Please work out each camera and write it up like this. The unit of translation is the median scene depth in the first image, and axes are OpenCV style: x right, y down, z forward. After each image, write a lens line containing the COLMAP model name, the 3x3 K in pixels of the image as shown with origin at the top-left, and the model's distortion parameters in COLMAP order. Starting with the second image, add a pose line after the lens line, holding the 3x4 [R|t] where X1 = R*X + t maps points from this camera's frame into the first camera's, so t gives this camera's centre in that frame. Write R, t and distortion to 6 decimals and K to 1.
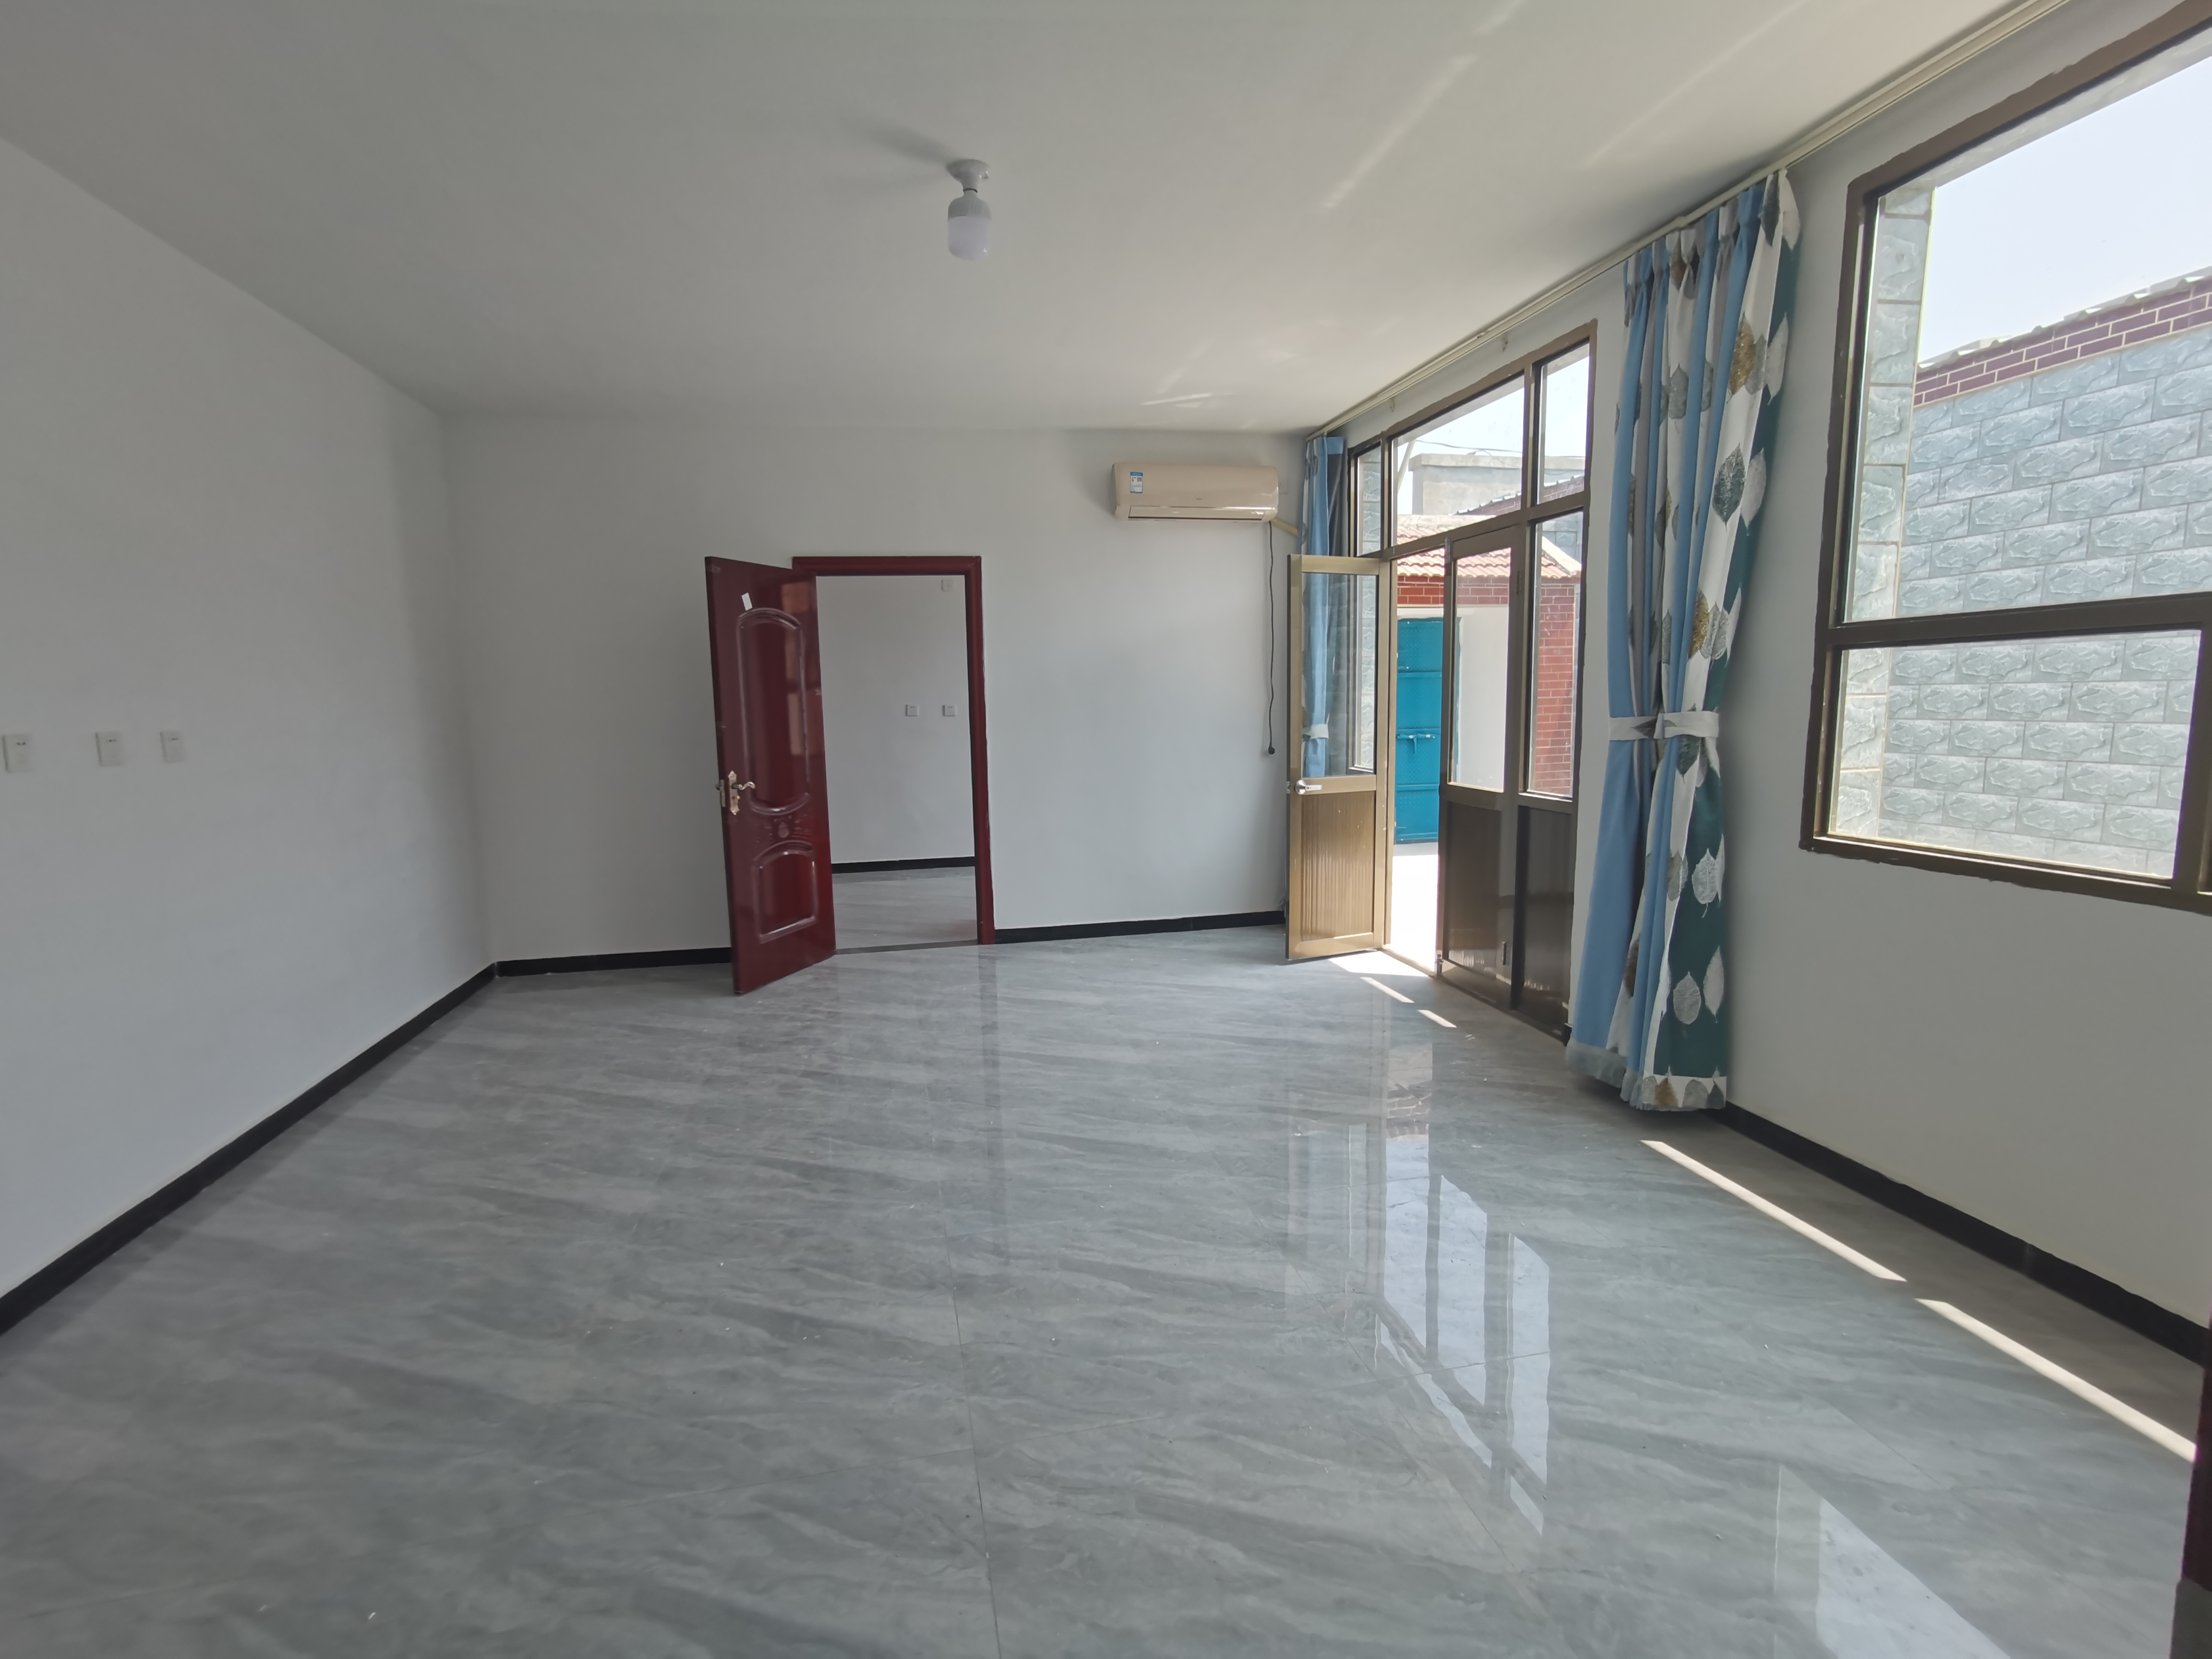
lens RADIAL K [[1071.4, 0, 1118.8], [0, 1071.4, 823.2], [0, 0, 1]] dist [-0.014282, 0.016923]
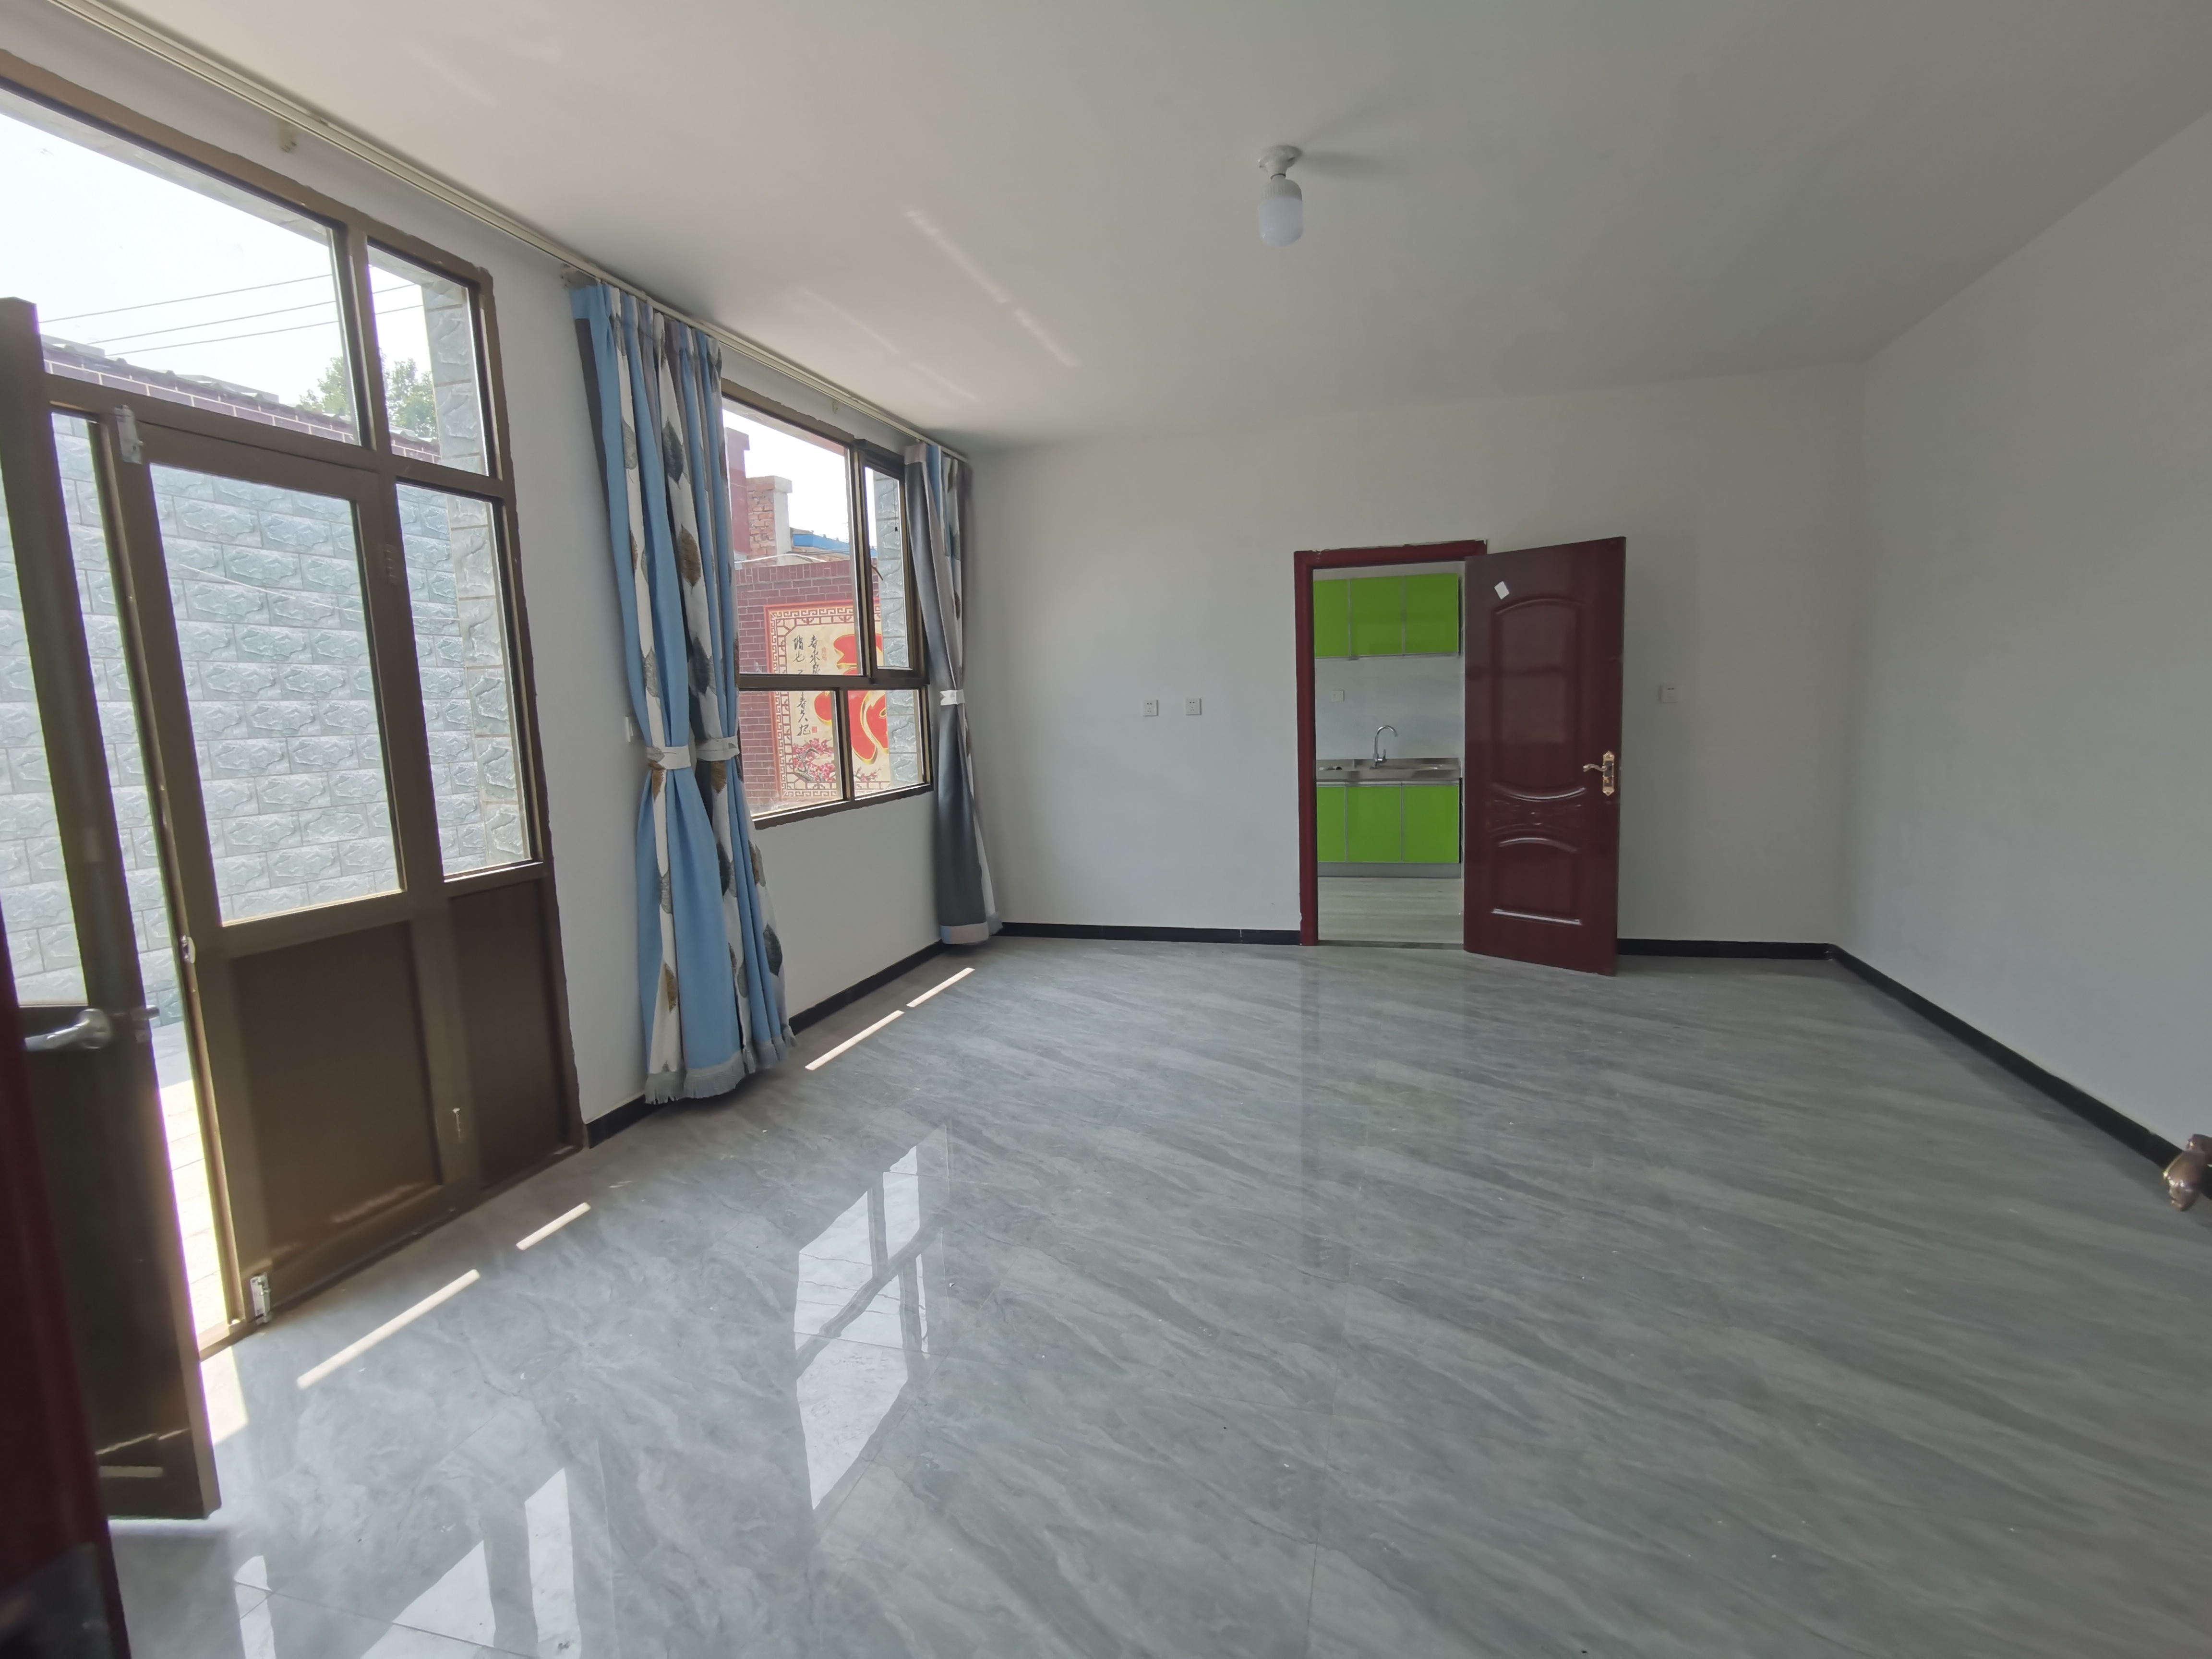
lens RADIAL K [[1071.4, 0, 1125.0], [0, 1071.4, 841.9], [0, 0, 1]] dist [-0.014282, 0.016923]
pose [[-0.881834, -0.006323, 0.471518, -0.440799], [0.112356, 0.968296, 0.223114, -0.210355], [-0.457979, 0.249728, -0.853165, 1.874612]]
